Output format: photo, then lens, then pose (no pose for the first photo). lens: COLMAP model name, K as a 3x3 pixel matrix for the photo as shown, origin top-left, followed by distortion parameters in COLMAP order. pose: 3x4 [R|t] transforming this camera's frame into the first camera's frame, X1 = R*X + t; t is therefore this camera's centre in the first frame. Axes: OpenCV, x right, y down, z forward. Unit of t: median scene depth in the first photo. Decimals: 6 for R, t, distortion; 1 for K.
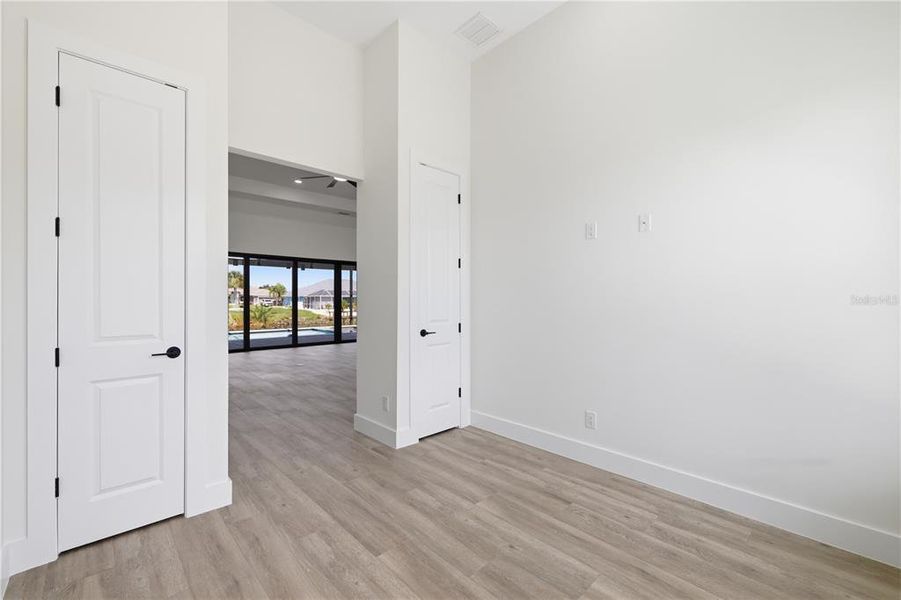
lens RADIAL K [[381.4, 0, 452.3], [0, 381.4, 302.0], [0, 0, 1]] dist [0.002013, -0.000793]
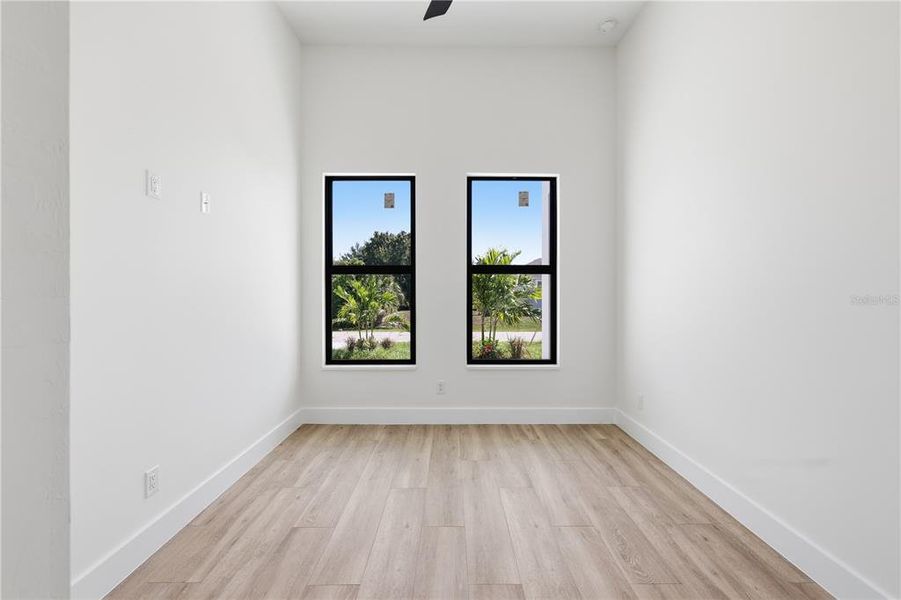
lens RADIAL K [[381.4, 0, 454.1], [0, 381.4, 291.7], [0, 0, 1]] dist [0.002013, -0.000793]
pose [[-0.728720, -0.003407, 0.684804, -0.562047], [0.002668, 0.999966, 0.007814, -0.016092], [-0.684807, 0.007521, -0.728686, 1.422742]]
